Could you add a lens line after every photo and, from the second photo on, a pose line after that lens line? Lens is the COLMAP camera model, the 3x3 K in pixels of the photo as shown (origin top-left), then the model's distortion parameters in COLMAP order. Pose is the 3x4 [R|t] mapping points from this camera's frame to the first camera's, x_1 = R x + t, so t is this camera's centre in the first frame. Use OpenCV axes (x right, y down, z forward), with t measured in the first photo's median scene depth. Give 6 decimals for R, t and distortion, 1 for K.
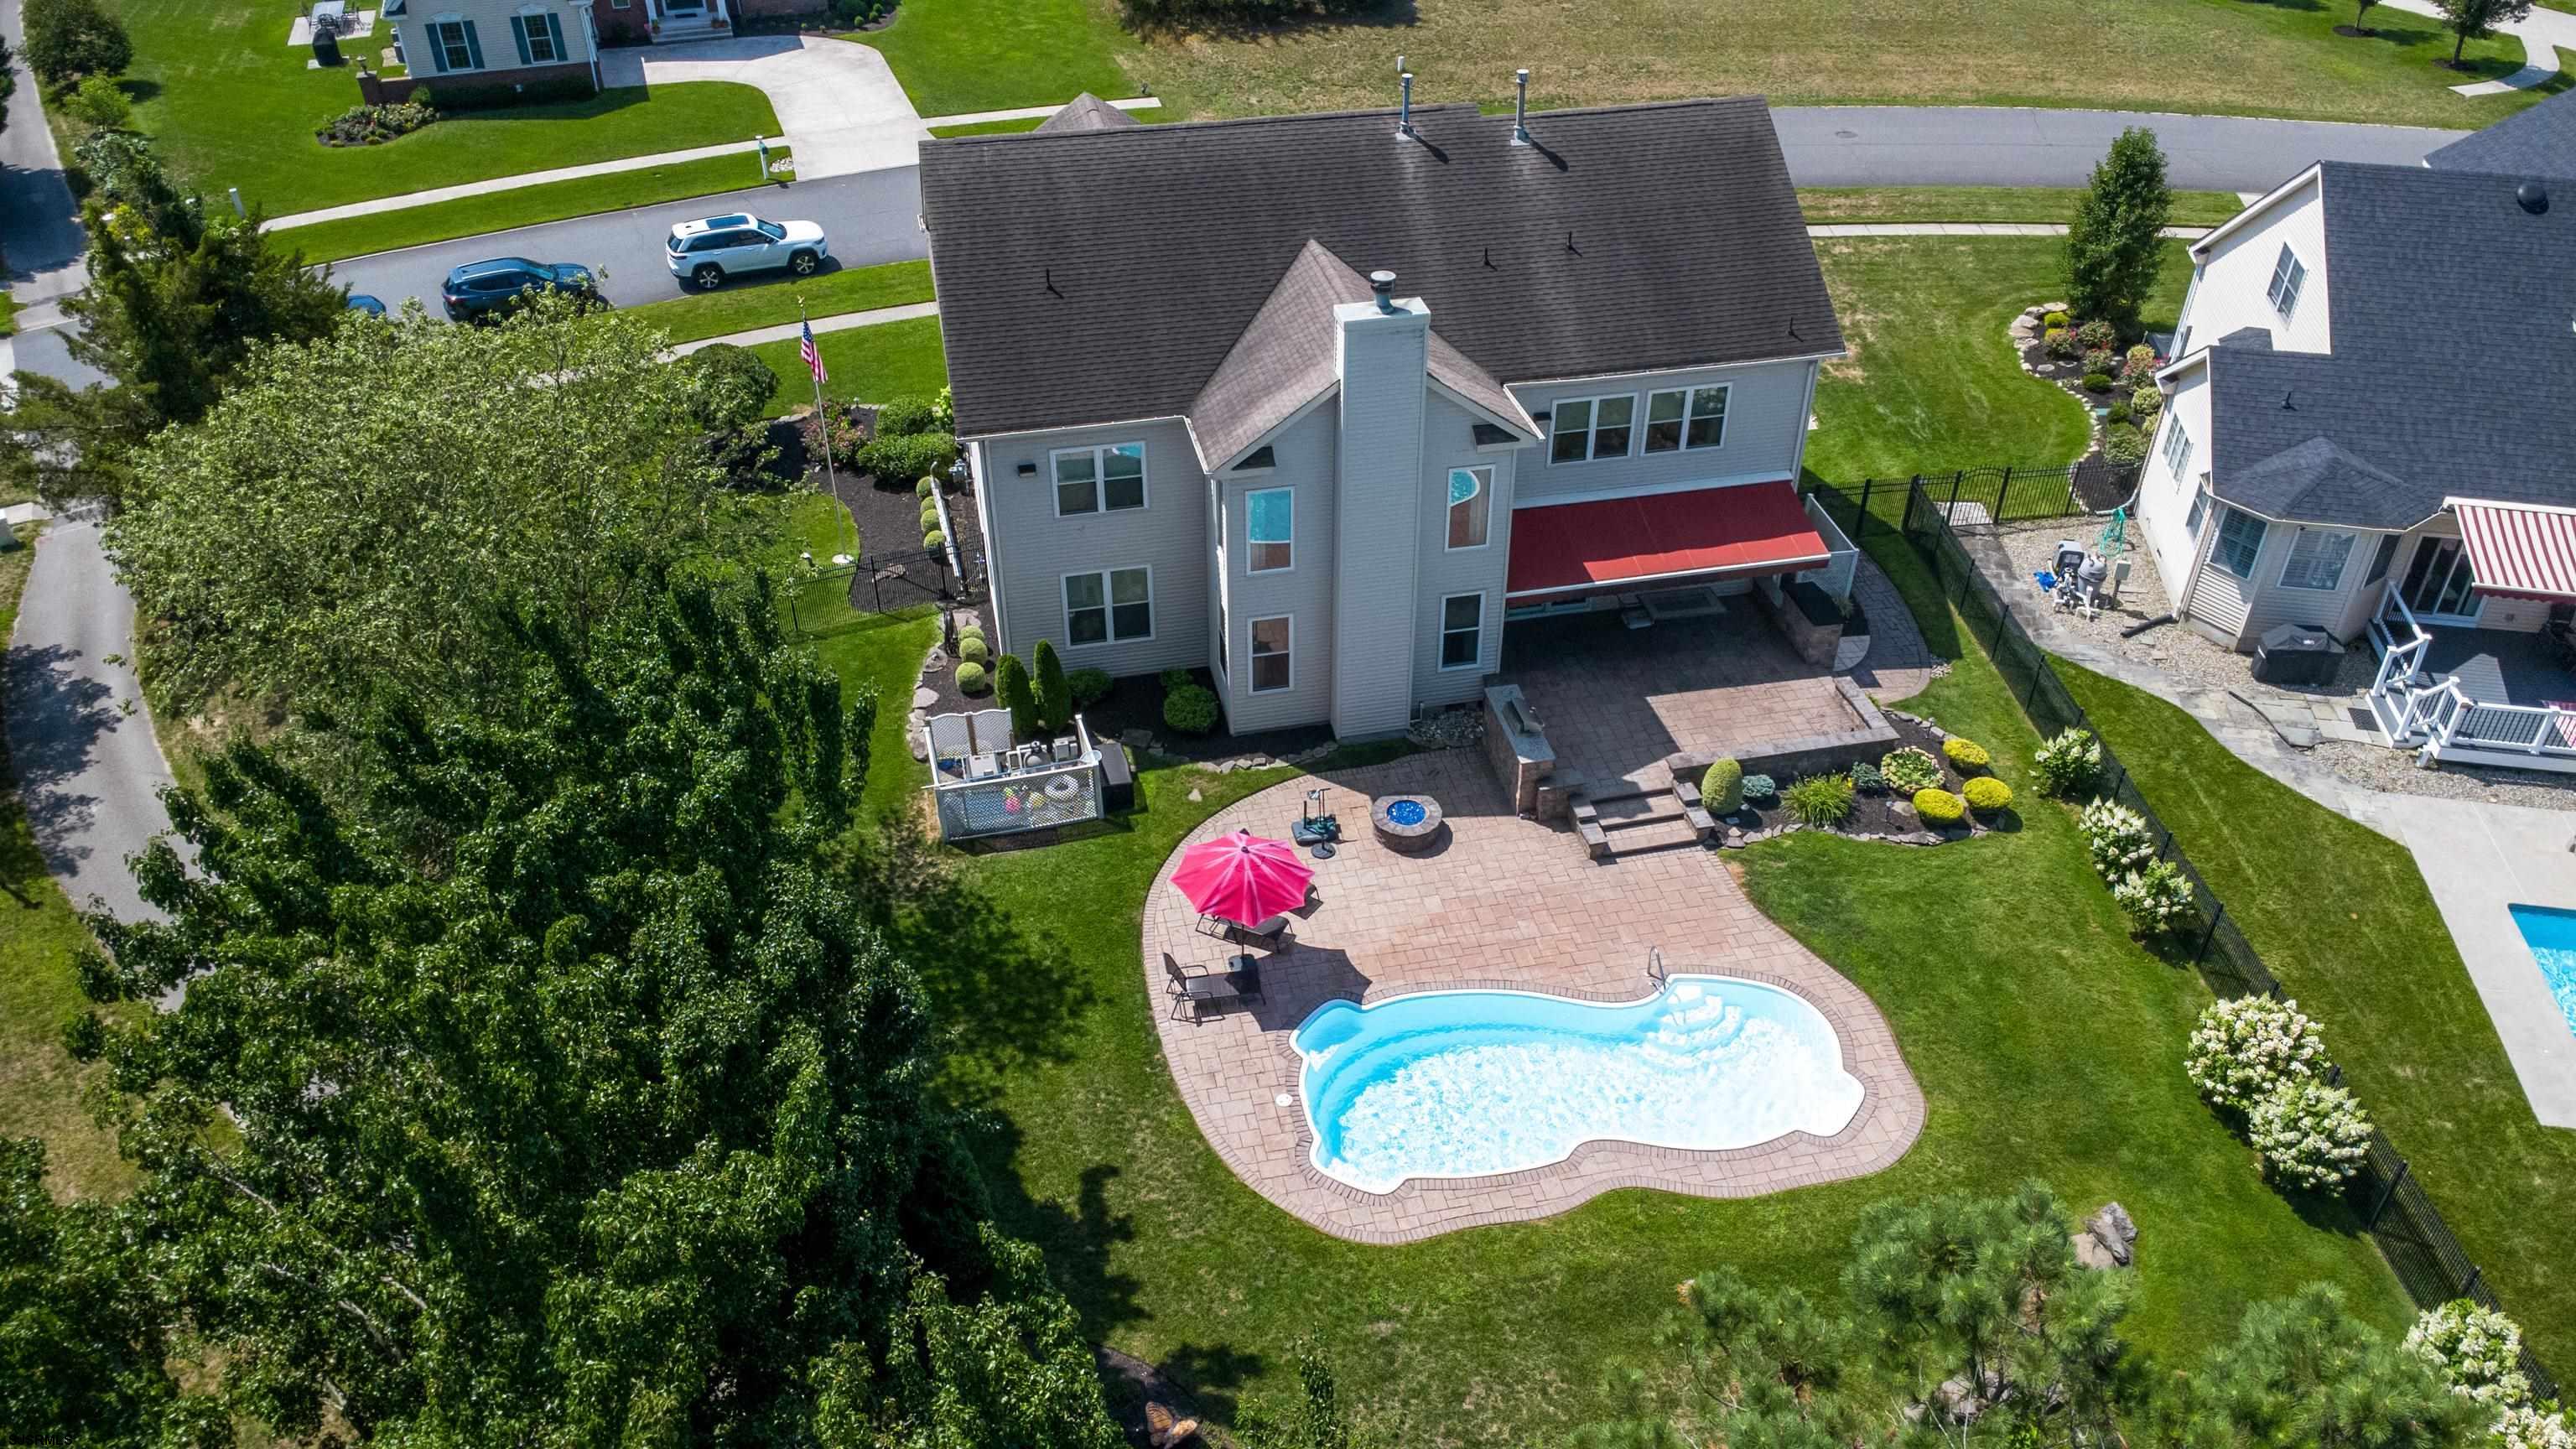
lens RADIAL K [[1811.7, 0, 1288.0], [0, 1811.7, 724.5], [0, 0, 1]] dist [0.006835, -0.001948]
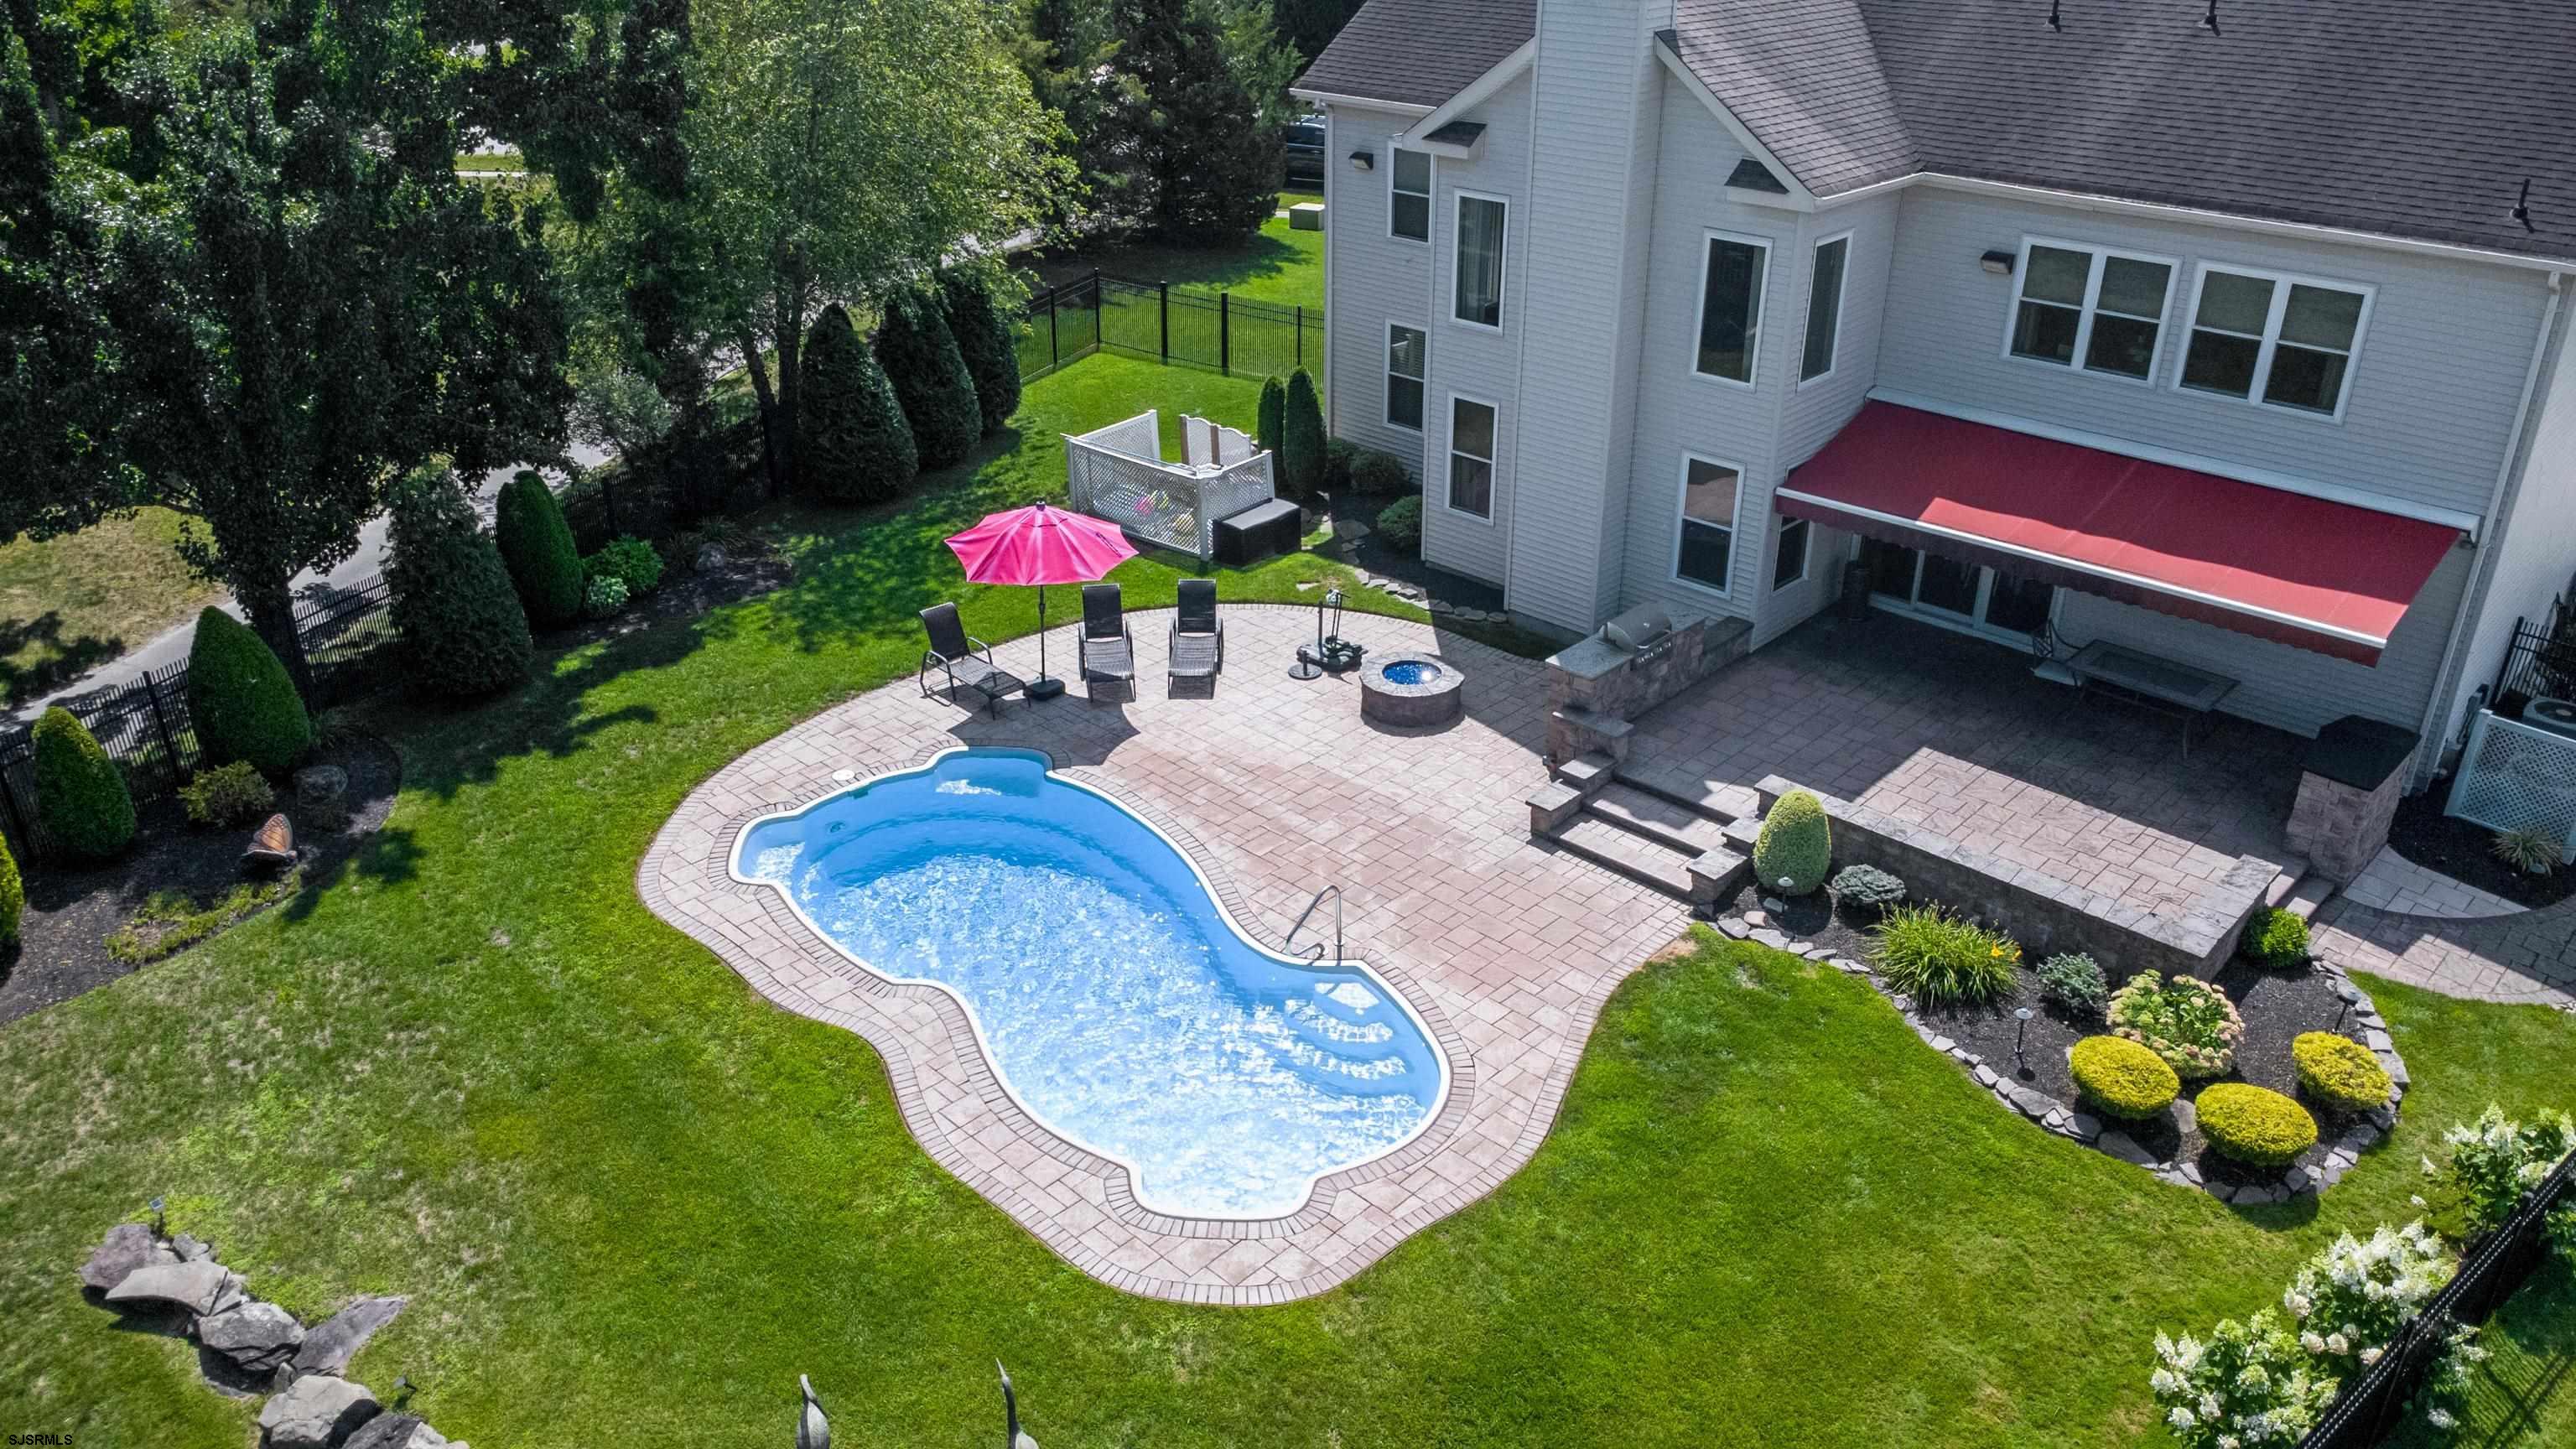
lens RADIAL K [[1811.7, 0, 1288.0], [0, 1811.7, 724.5], [0, 0, 1]] dist [0.006835, -0.001948]
pose [[0.555107, 0.377473, -0.741195, 0.543098], [-0.484747, 0.870942, 0.080505, 0.032585], [0.675926, 0.314603, 0.666445, 0.515166]]
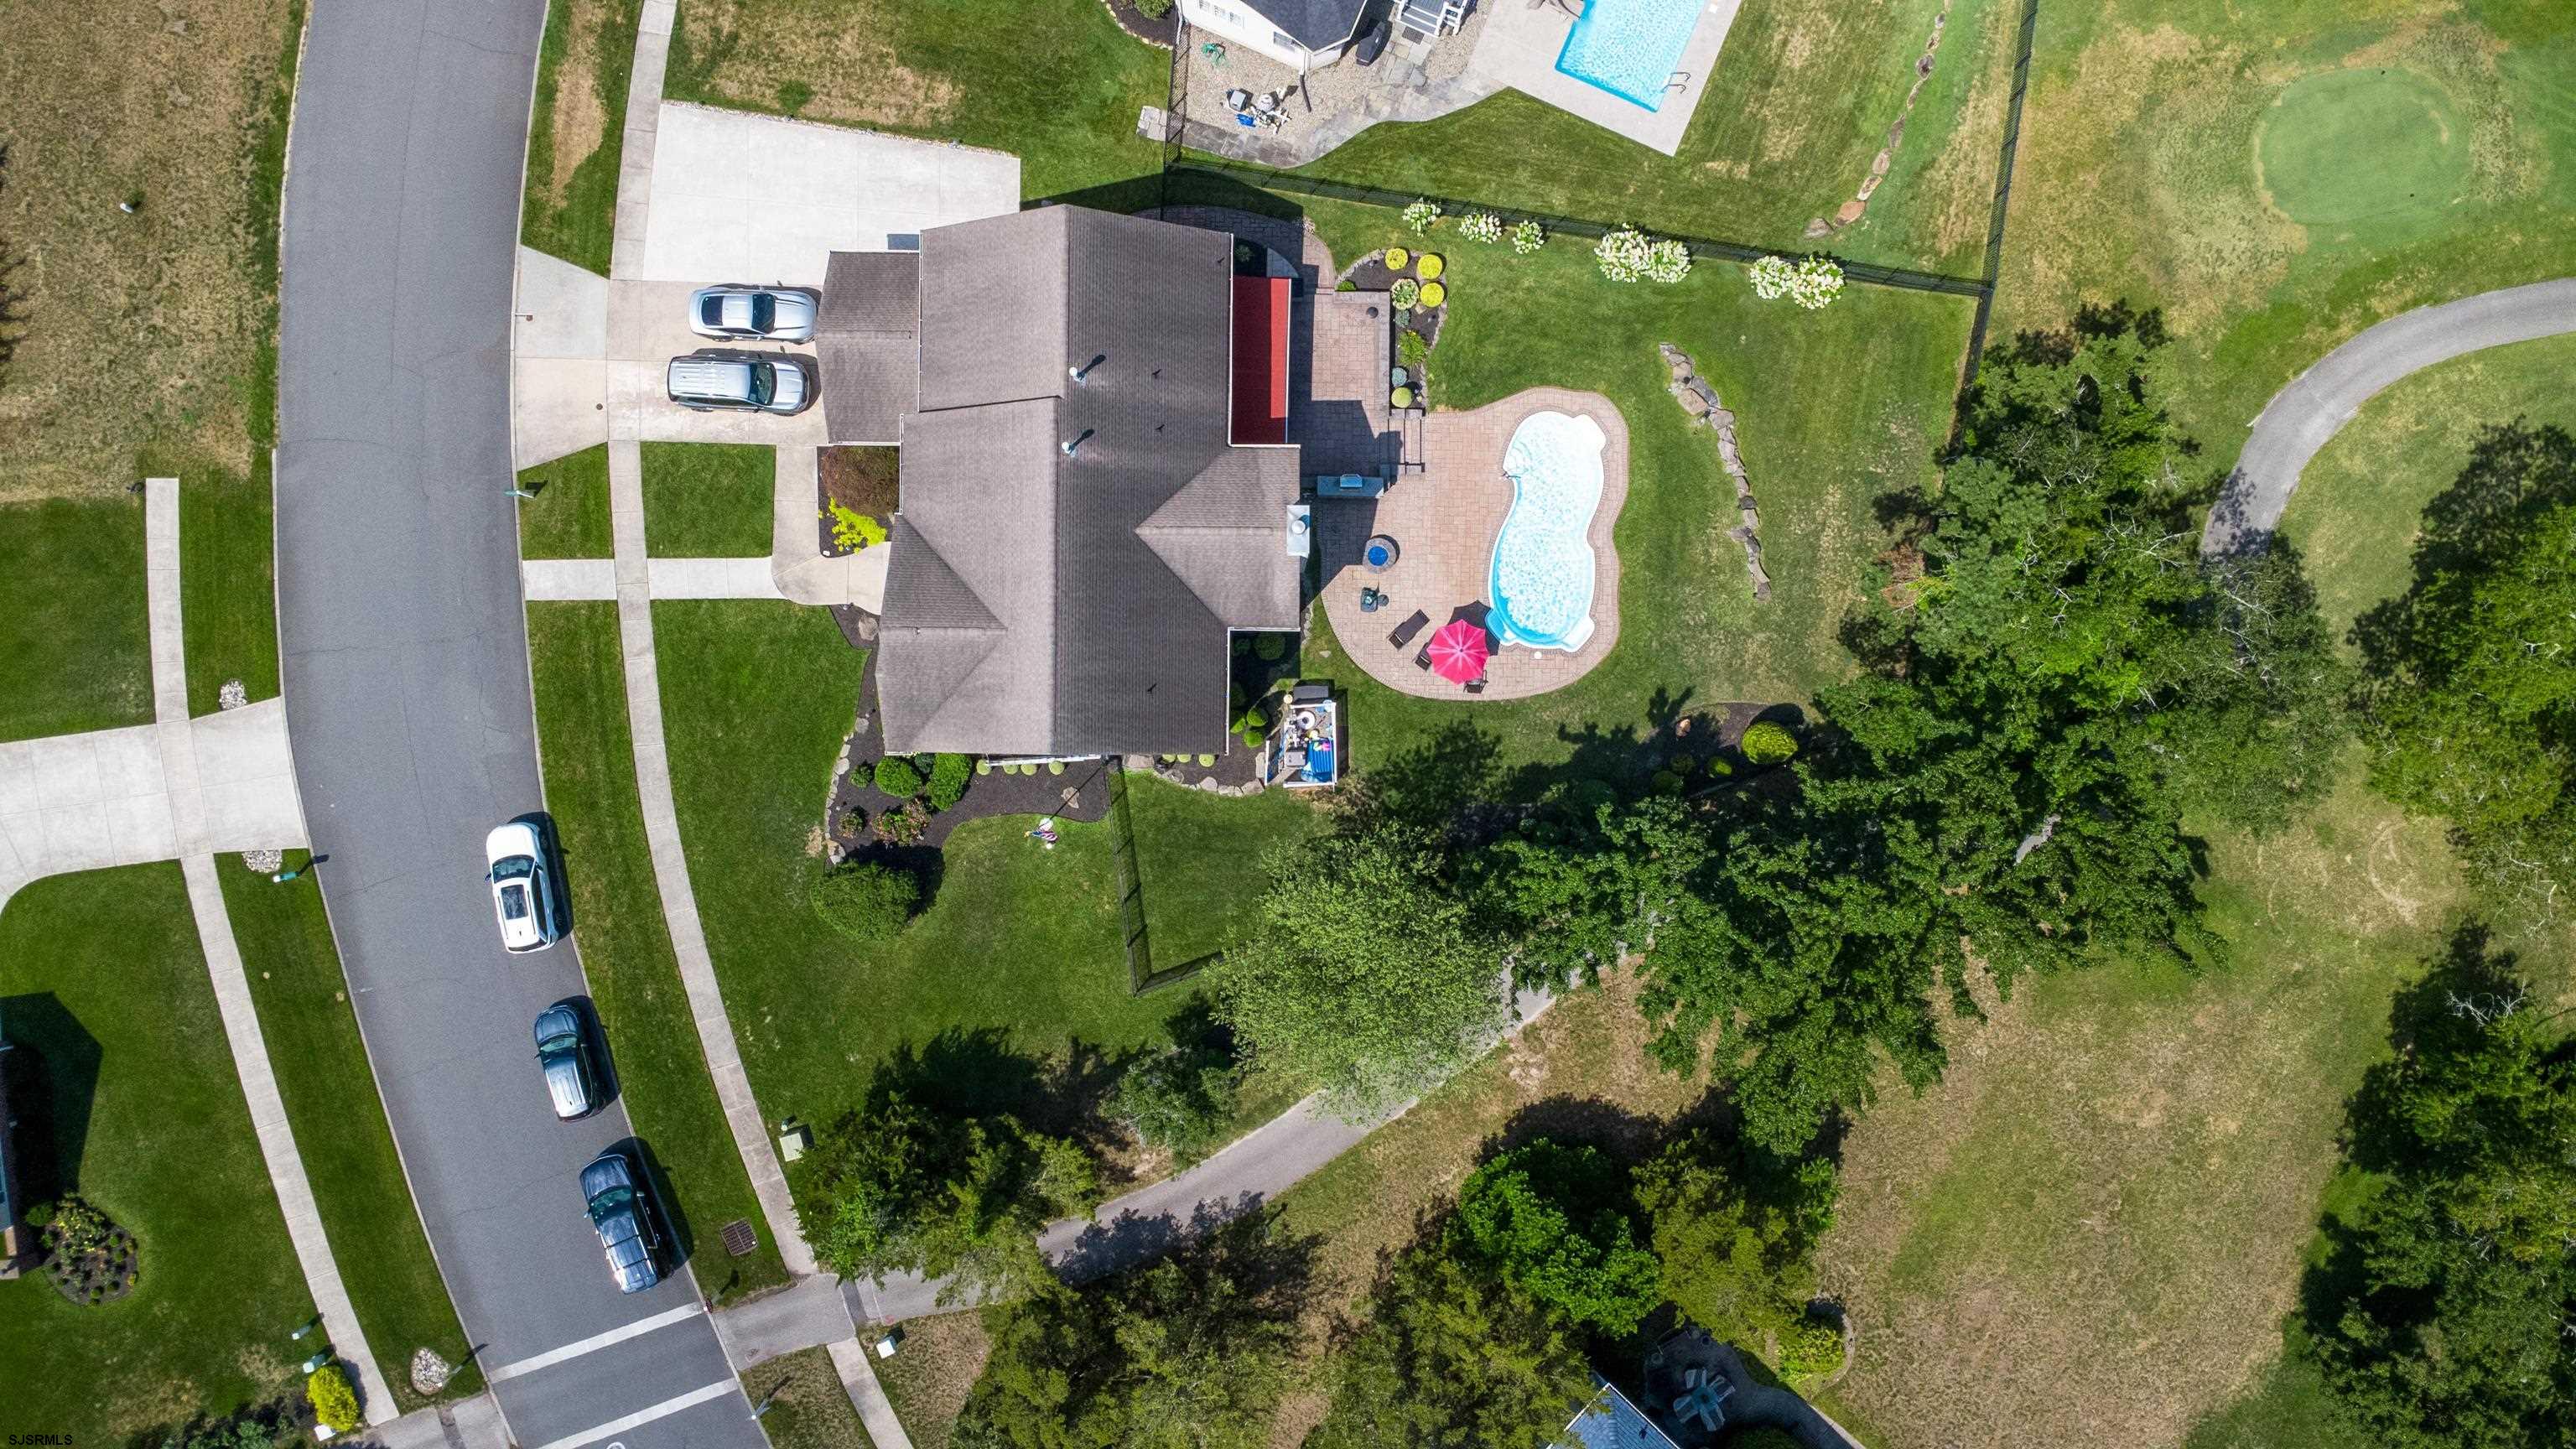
lens RADIAL K [[1811.7, 0, 1288.0], [0, 1811.7, 724.5], [0, 0, 1]] dist [0.006835, -0.001948]
pose [[0.220420, -0.975397, -0.003989, -0.128837], [0.570535, 0.125611, 0.811611, -1.591630], [-0.791142, -0.181171, 0.584185, -0.125891]]
